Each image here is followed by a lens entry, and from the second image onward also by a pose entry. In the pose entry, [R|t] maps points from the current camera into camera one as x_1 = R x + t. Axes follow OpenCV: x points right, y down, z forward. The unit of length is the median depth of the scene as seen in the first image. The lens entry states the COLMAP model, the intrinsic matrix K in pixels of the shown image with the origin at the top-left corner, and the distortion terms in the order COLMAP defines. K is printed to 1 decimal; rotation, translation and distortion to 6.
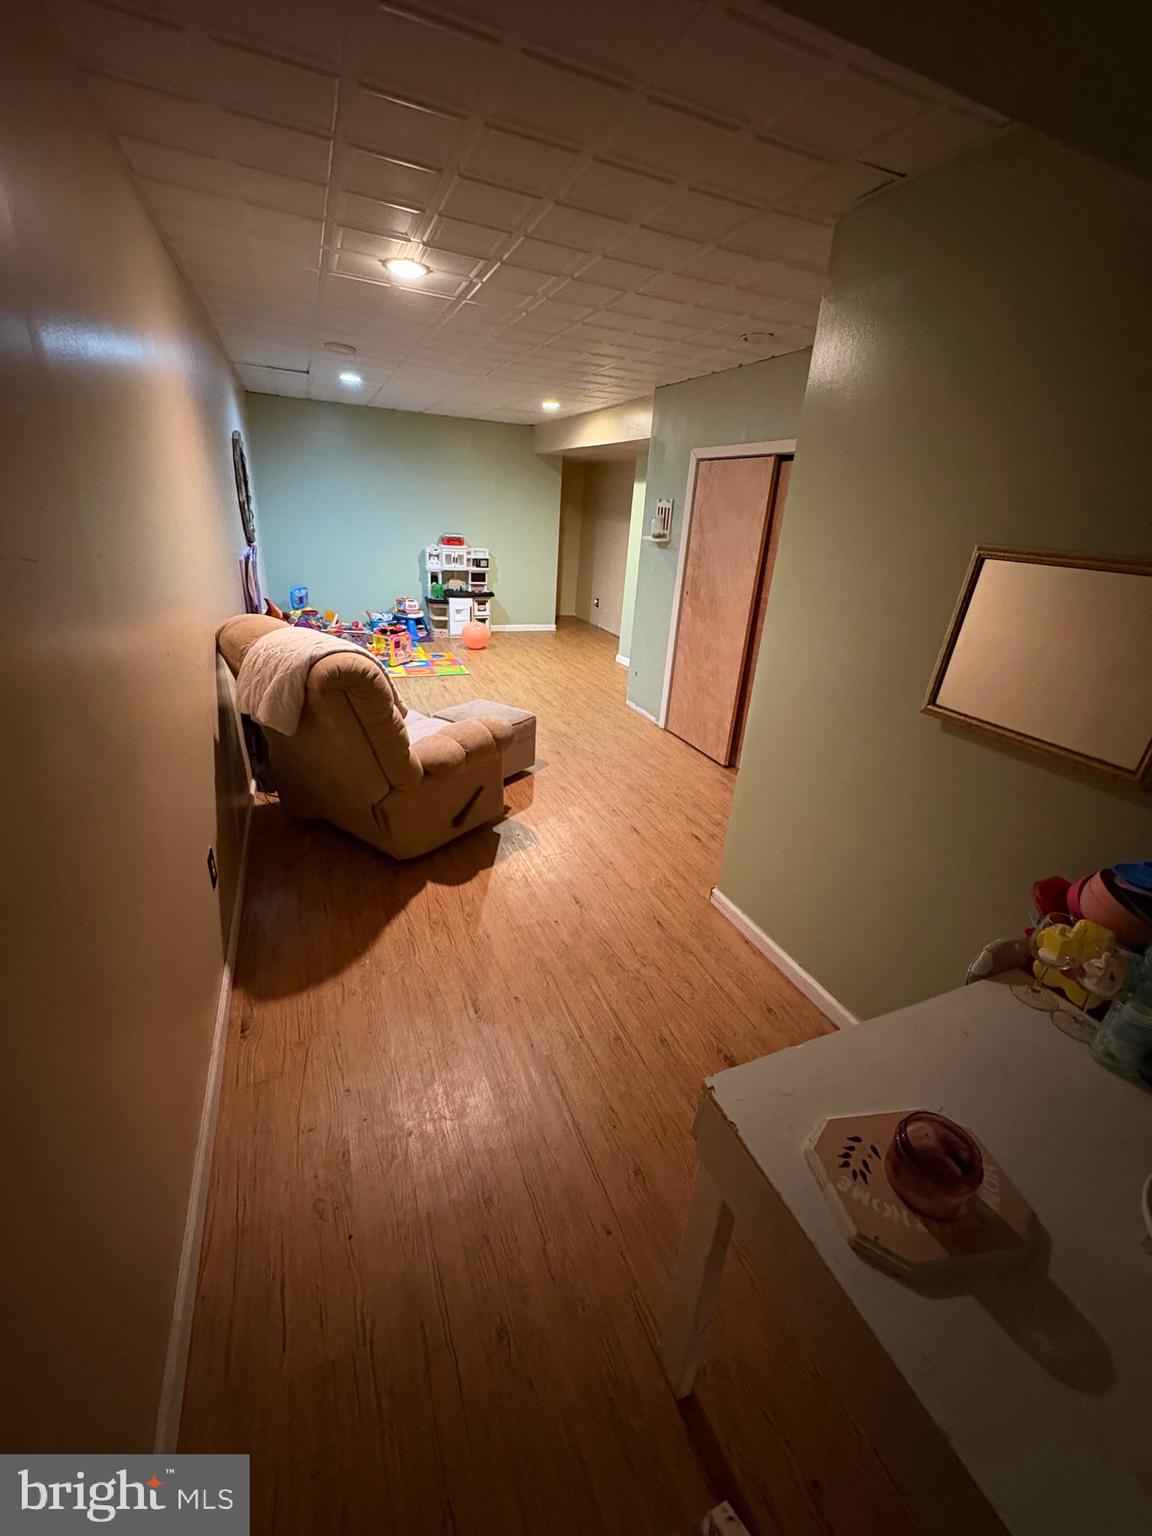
lens RADIAL K [[612.0, 0, 574.5], [0, 612.0, 766.7], [0, 0, 1]] dist [-0.001111, -0.000422]
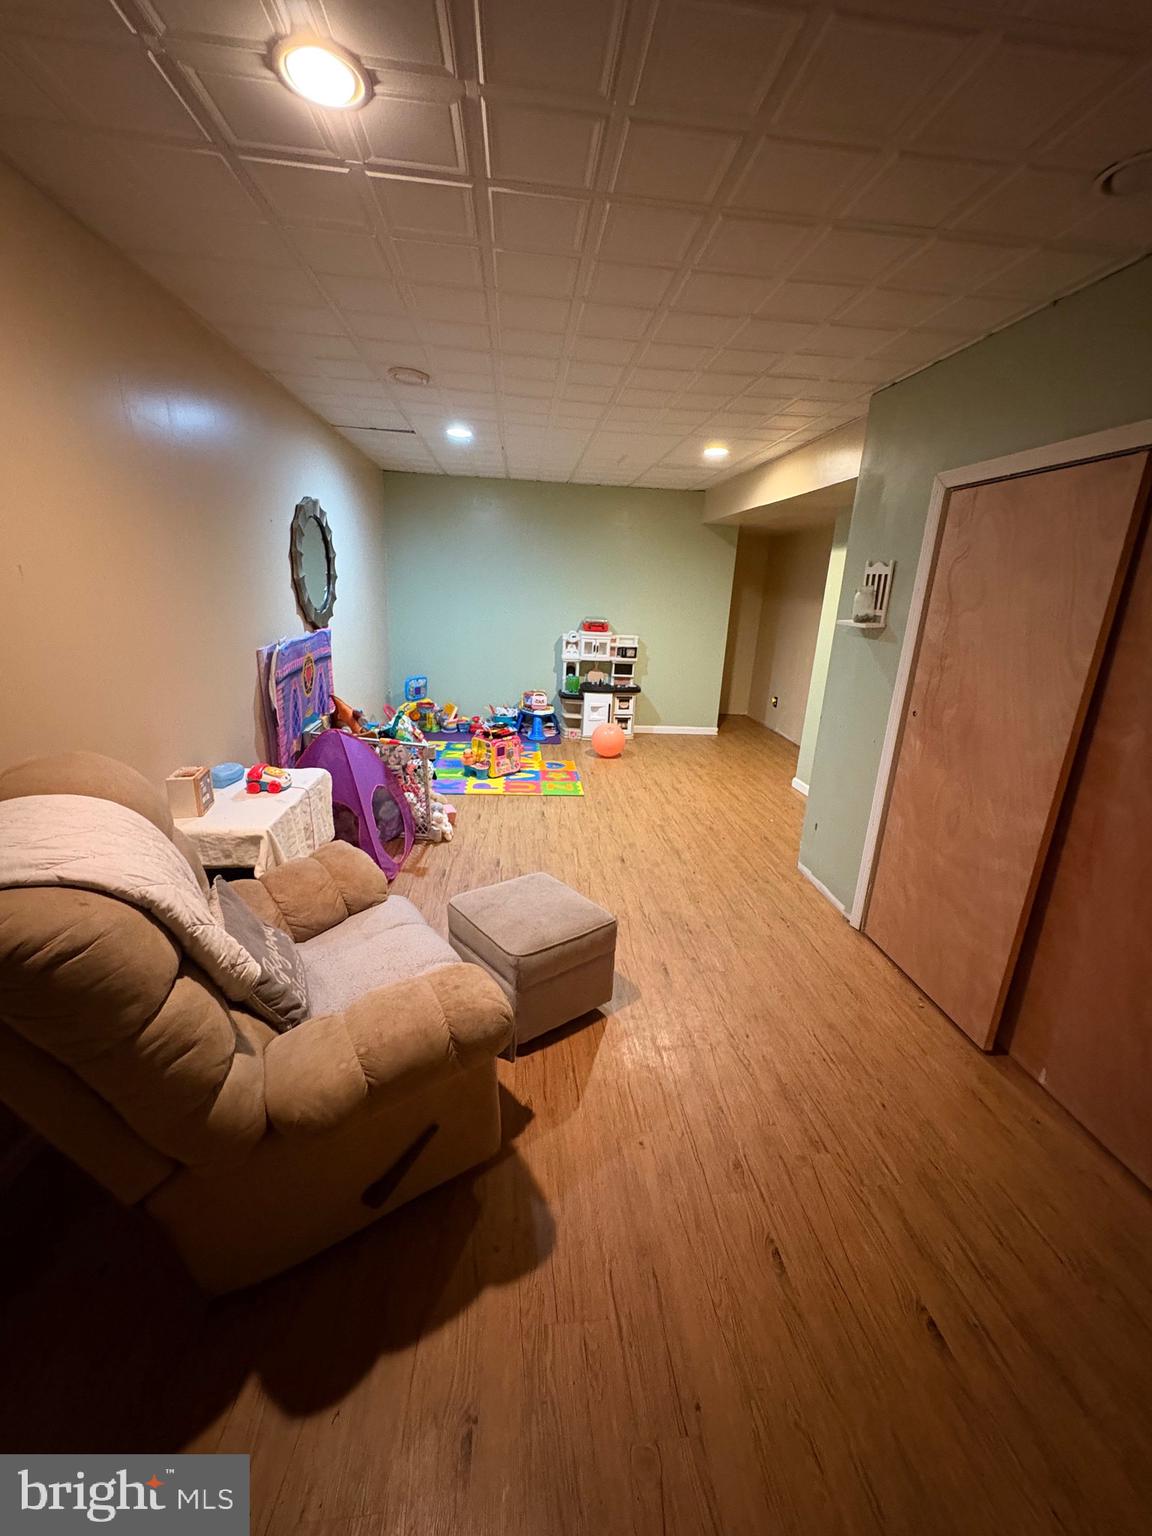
lens RADIAL K [[612.0, 0, 574.5], [0, 612.0, 766.7], [0, 0, 1]] dist [-0.001111, -0.000422]
pose [[0.954830, 0.067118, -0.289474, 0.031633], [-0.103801, 0.988126, -0.113278, -0.089208], [0.278434, 0.138209, 0.950459, 0.242482]]
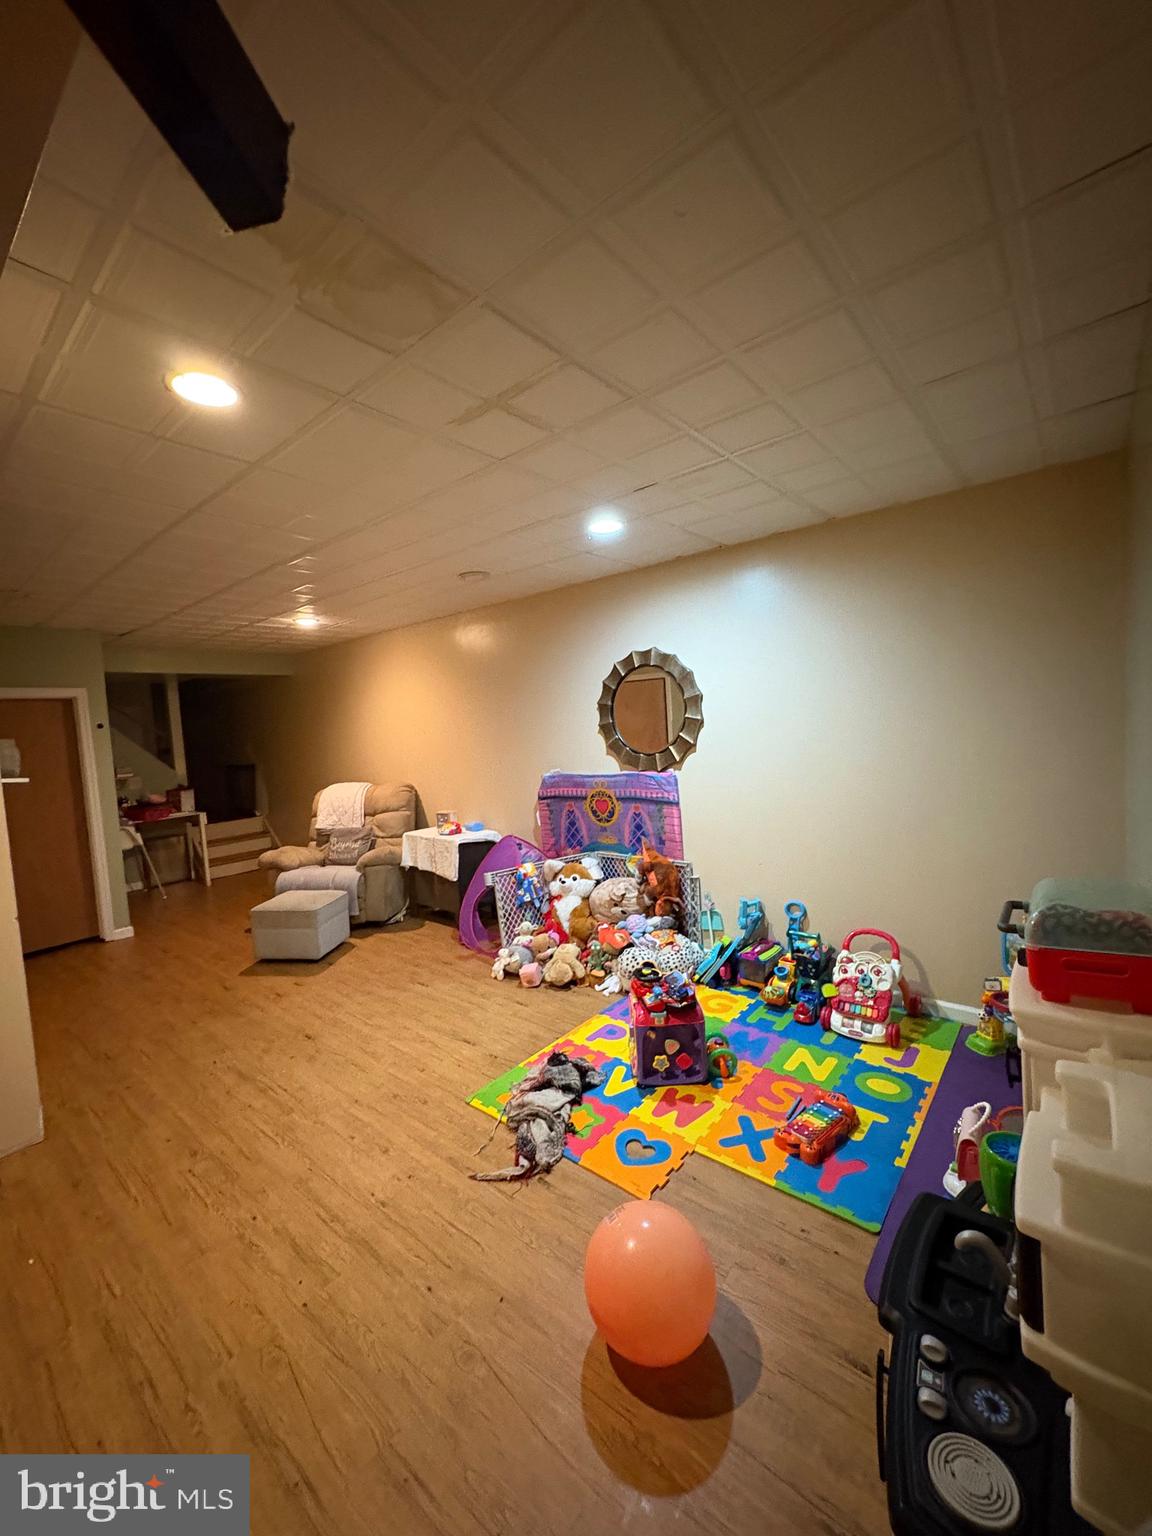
lens RADIAL K [[612.0, 0, 574.5], [0, 612.0, 766.7], [0, 0, 1]] dist [-0.001111, -0.000422]
pose [[-0.888780, 0.018481, -0.457961, -0.046932], [-0.181549, 0.903262, 0.388789, -0.472490], [0.420844, 0.428691, -0.799446, 1.132251]]
